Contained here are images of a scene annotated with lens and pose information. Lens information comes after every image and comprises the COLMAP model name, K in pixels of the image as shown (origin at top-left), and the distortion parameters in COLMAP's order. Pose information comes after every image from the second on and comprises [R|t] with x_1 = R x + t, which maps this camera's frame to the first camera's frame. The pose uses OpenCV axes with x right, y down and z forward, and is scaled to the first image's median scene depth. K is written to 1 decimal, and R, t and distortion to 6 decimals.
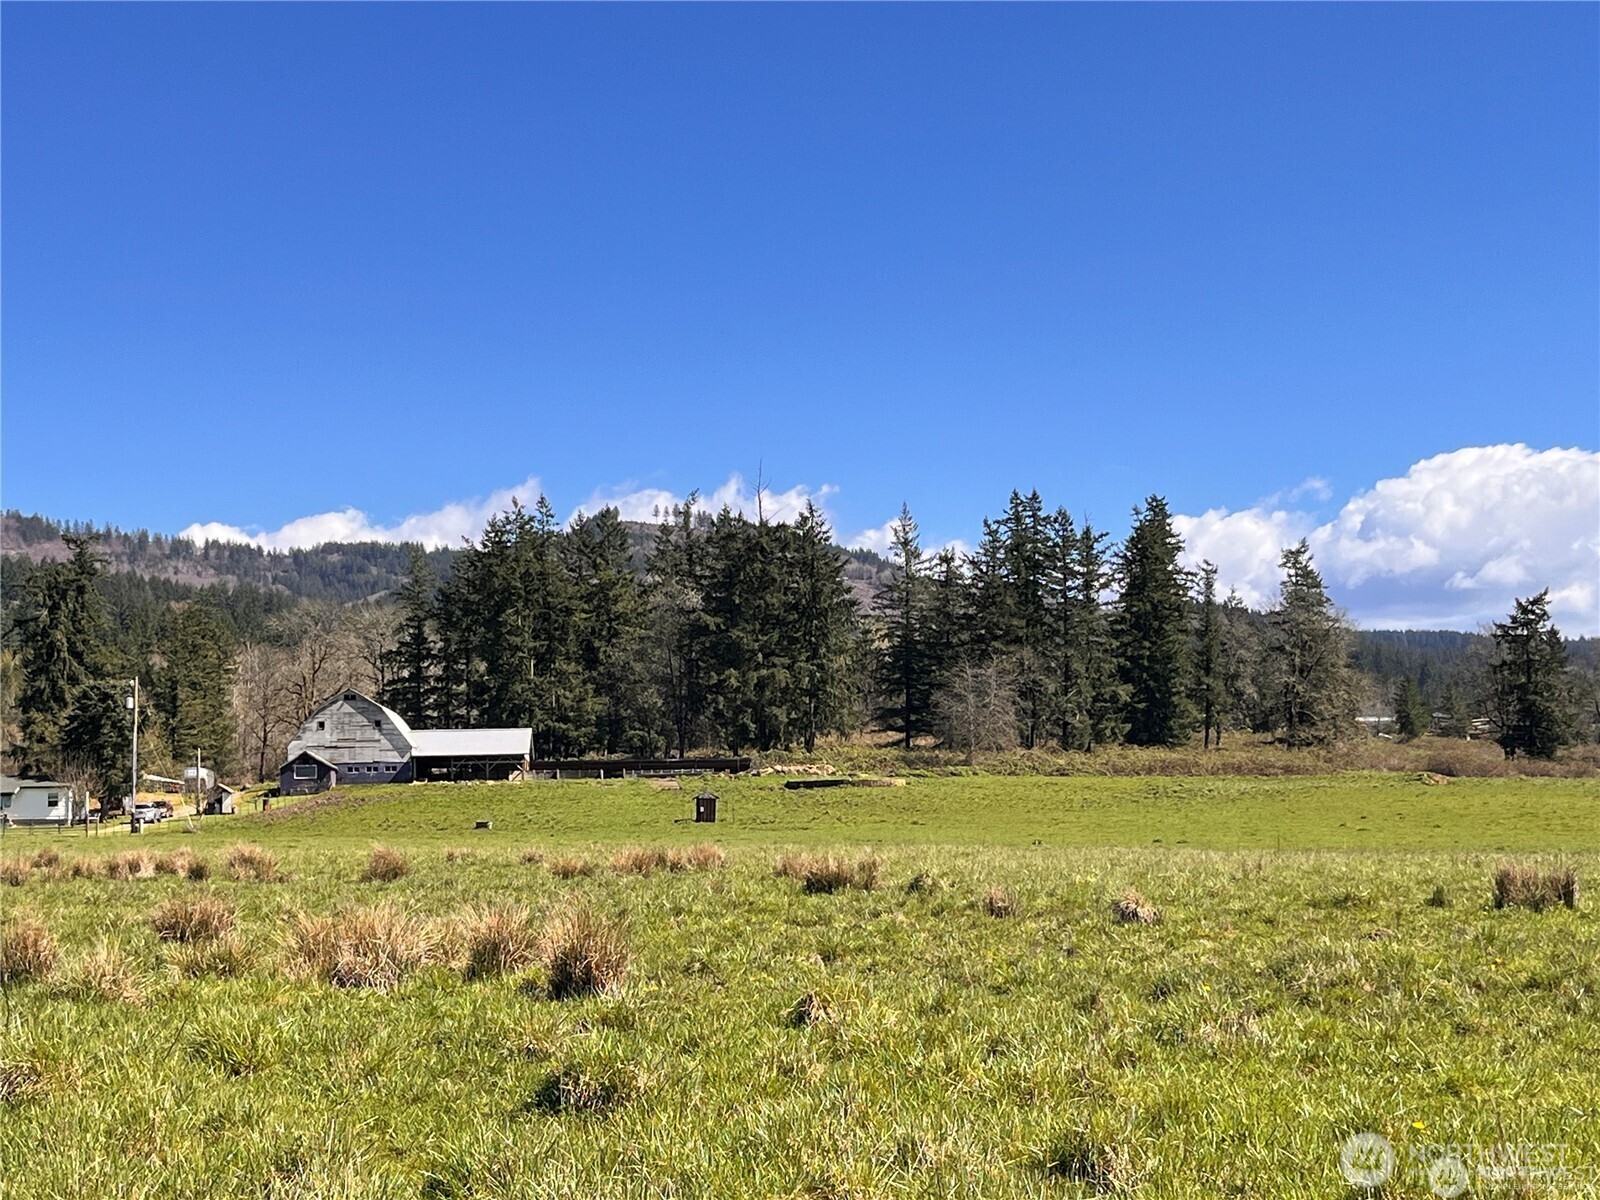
lens RADIAL K [[2504.5, 0, 800.0], [0, 2504.5, 600.0], [0, 0, 1]] dist [0.025476, 0.038121]
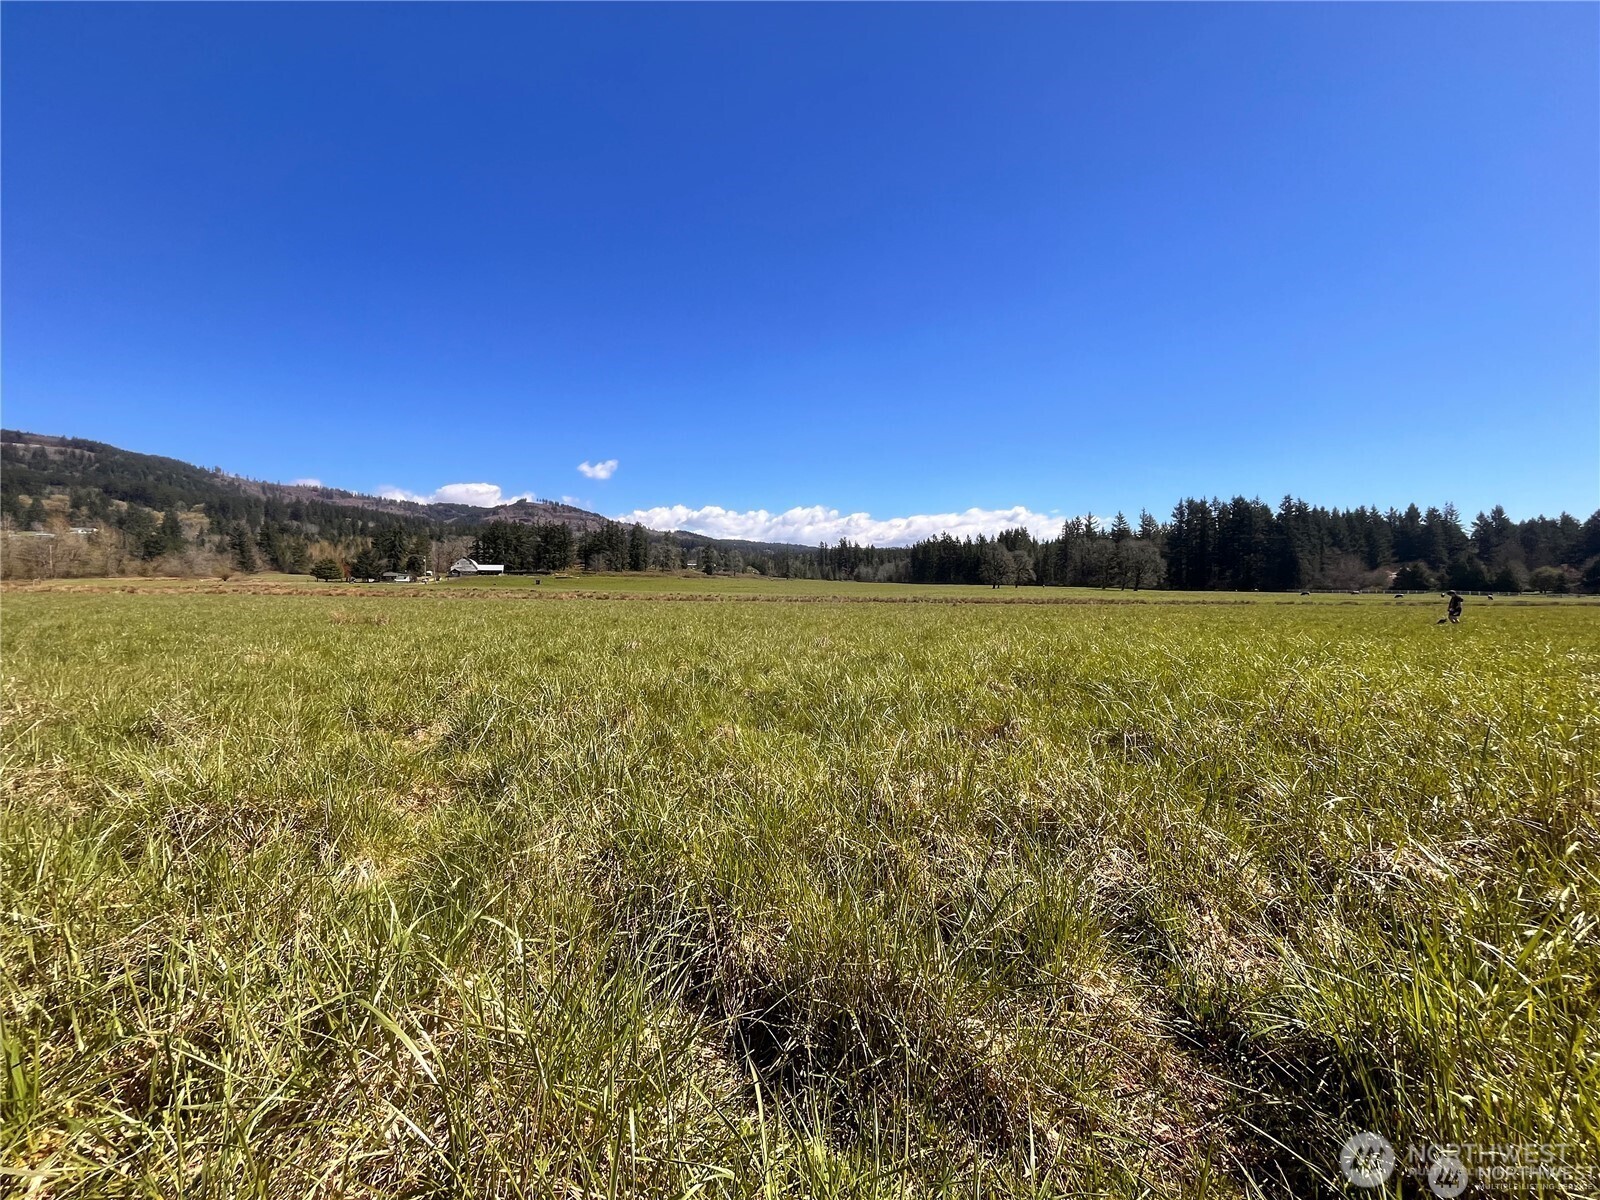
lens RADIAL K [[654.2, 0, 800.0], [0, 654.2, 600.0], [0, 0, 1]] dist [-0.001212, -0.000194]
pose [[0.948067, 0.011092, 0.317876, 0.037574], [-0.046206, 0.993593, 0.103140, -0.038846], [-0.314695, -0.112472, 0.942506, -0.403762]]
